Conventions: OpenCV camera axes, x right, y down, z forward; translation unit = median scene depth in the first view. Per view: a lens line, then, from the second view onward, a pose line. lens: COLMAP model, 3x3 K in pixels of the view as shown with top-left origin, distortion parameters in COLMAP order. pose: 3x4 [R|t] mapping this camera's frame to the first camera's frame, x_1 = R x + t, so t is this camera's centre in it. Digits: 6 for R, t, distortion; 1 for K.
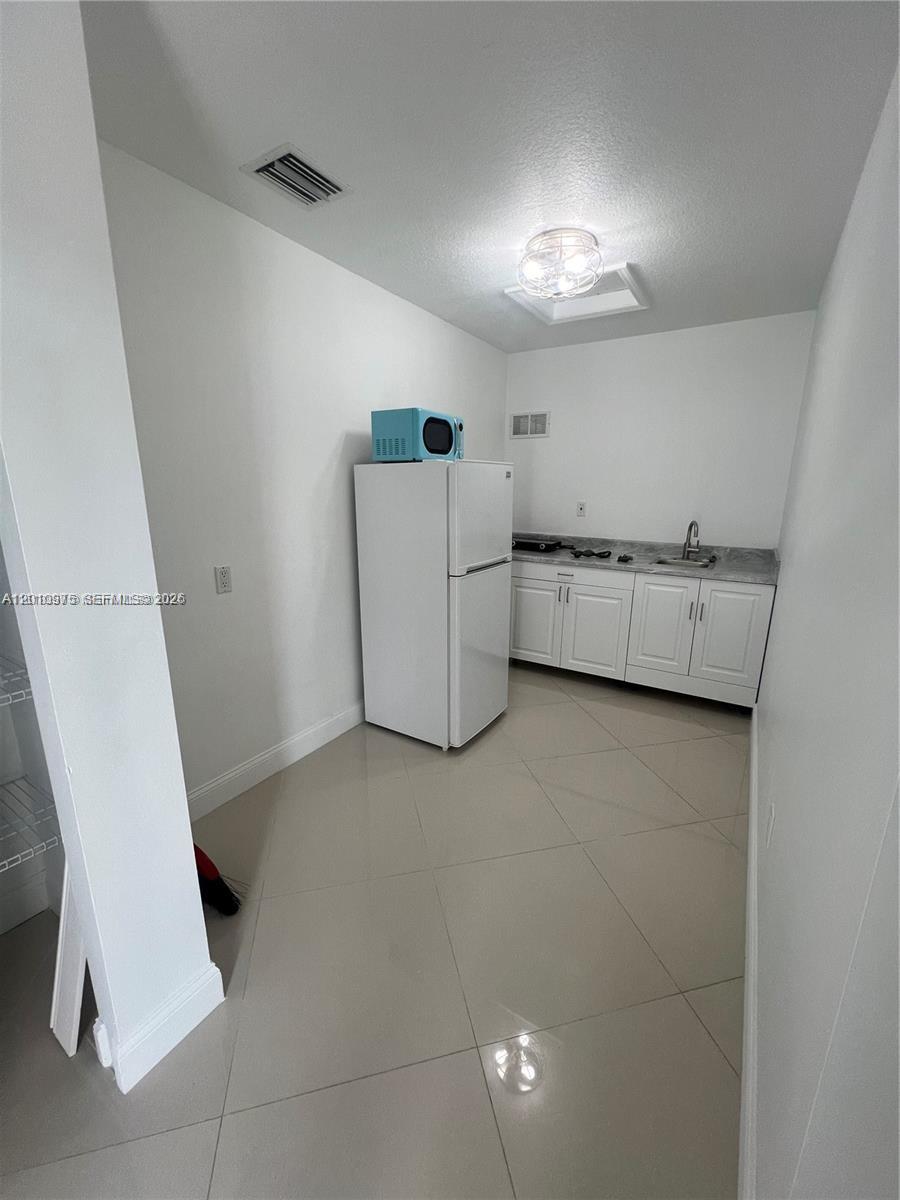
lens RADIAL K [[484.5, 0, 450.0], [0, 484.5, 600.0], [0, 0, 1]] dist [-0.000532, -0.000051]
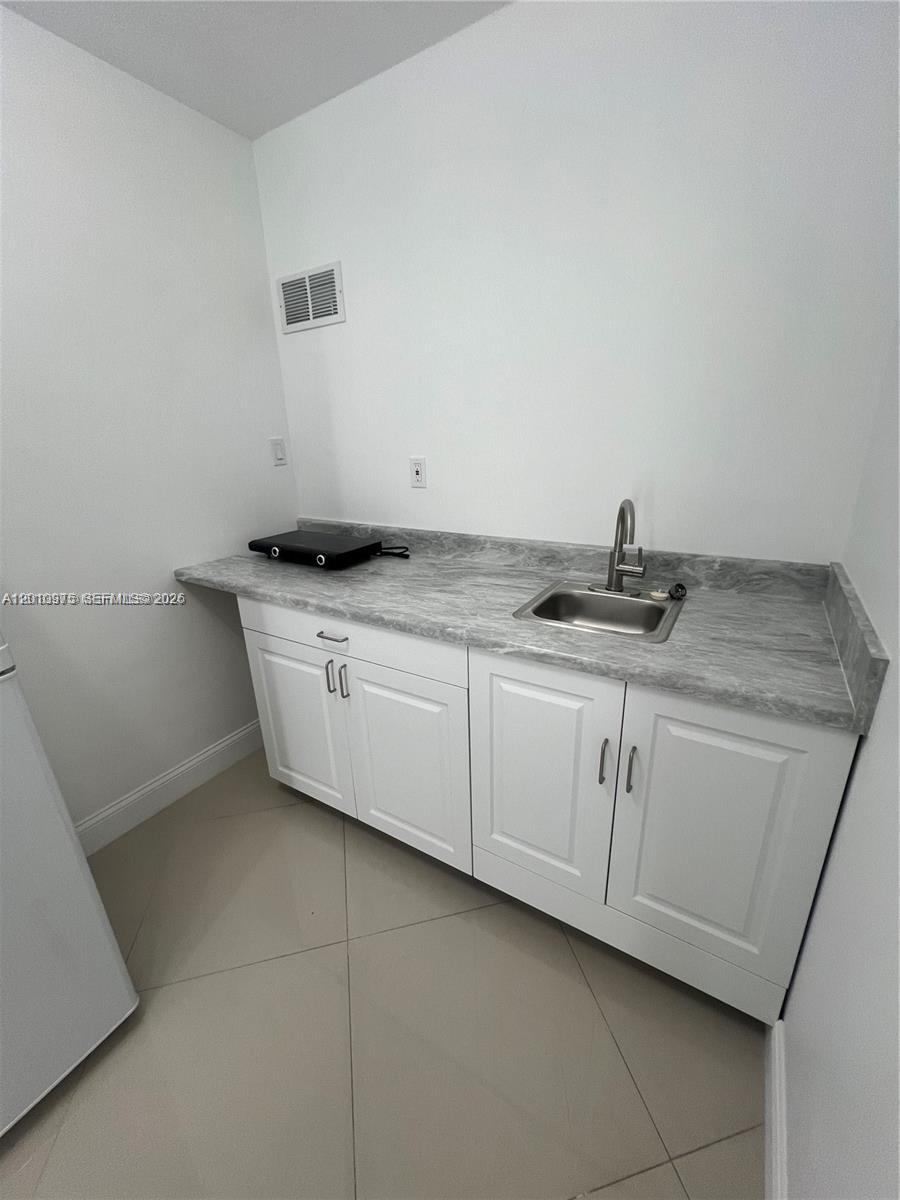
lens RADIAL K [[484.5, 0, 446.9], [0, 484.5, 596.0], [0, 0, 1]] dist [0.001584, -0.000037]
pose [[0.998976, -0.038670, -0.023471, 0.348259], [0.040685, 0.994877, 0.092547, -0.123452], [0.019772, -0.093408, 0.995432, 0.572765]]
